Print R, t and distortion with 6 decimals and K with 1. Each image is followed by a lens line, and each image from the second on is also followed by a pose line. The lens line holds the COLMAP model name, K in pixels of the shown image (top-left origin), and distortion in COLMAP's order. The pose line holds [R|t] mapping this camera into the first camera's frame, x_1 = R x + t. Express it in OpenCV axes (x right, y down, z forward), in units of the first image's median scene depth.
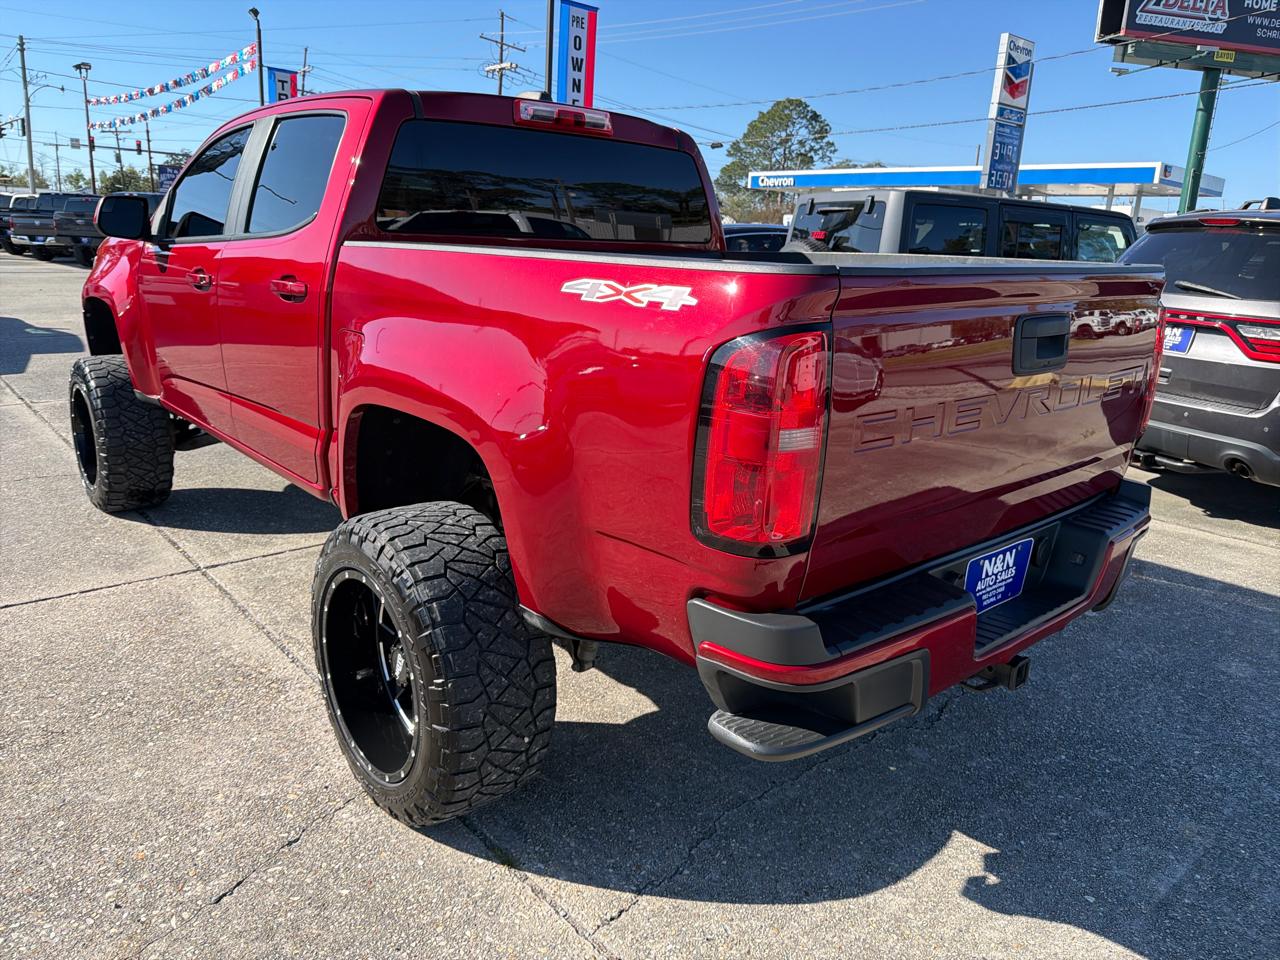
lens RADIAL K [[905.9, 0, 637.1], [0, 905.9, 480.9], [0, 0, 1]] dist [-0.004181, 0.001667]
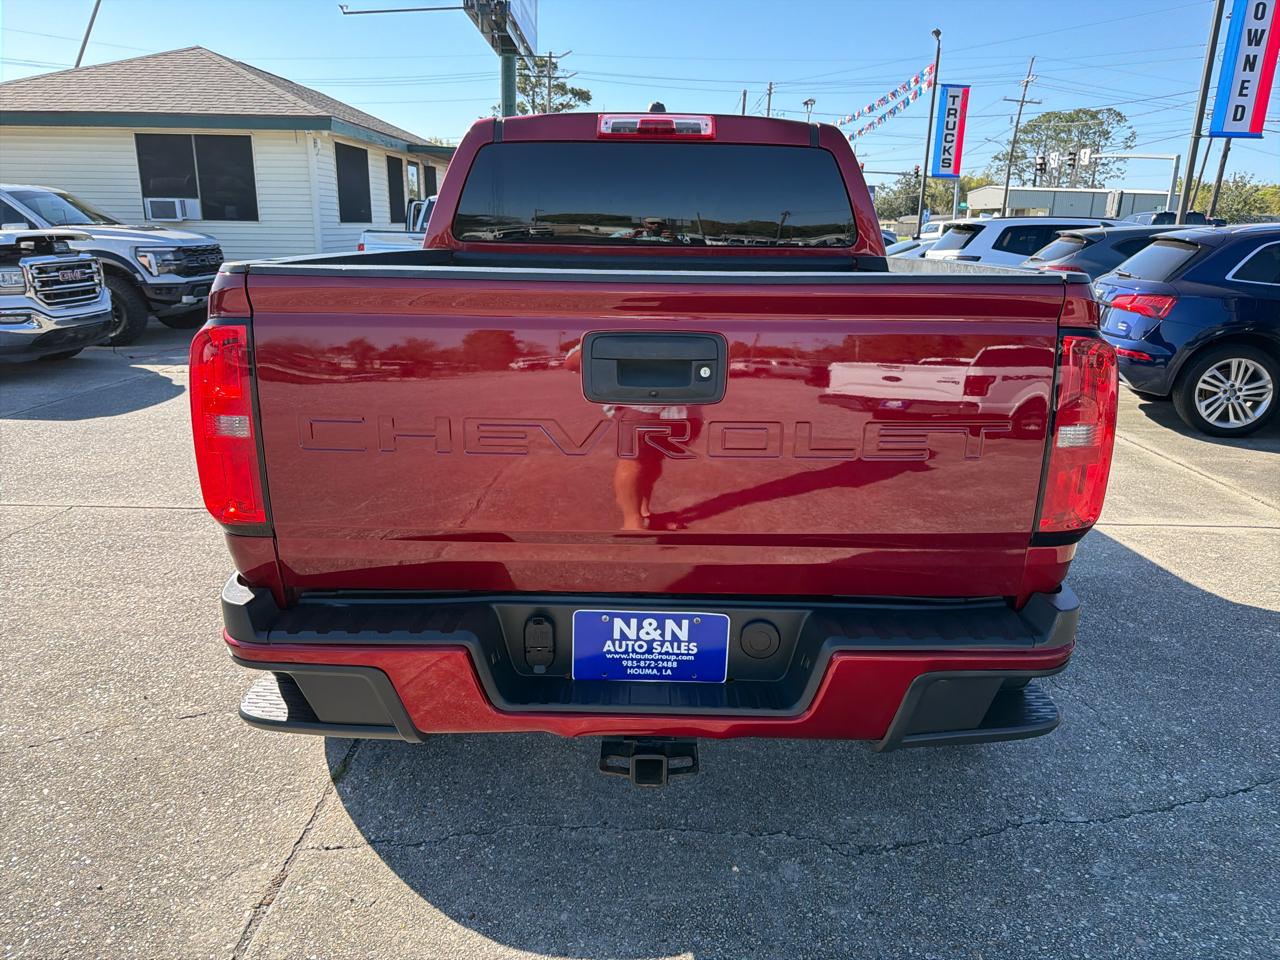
lens RADIAL K [[907.7, 0, 640.0], [0, 907.7, 480.0], [0, 0, 1]] dist [-0.001574, -0.001148]
pose [[0.754761, 0.153535, -0.637780, 0.099283], [-0.162715, 0.985659, 0.044721, -0.008688], [0.635500, 0.070022, 0.768919, 0.038163]]
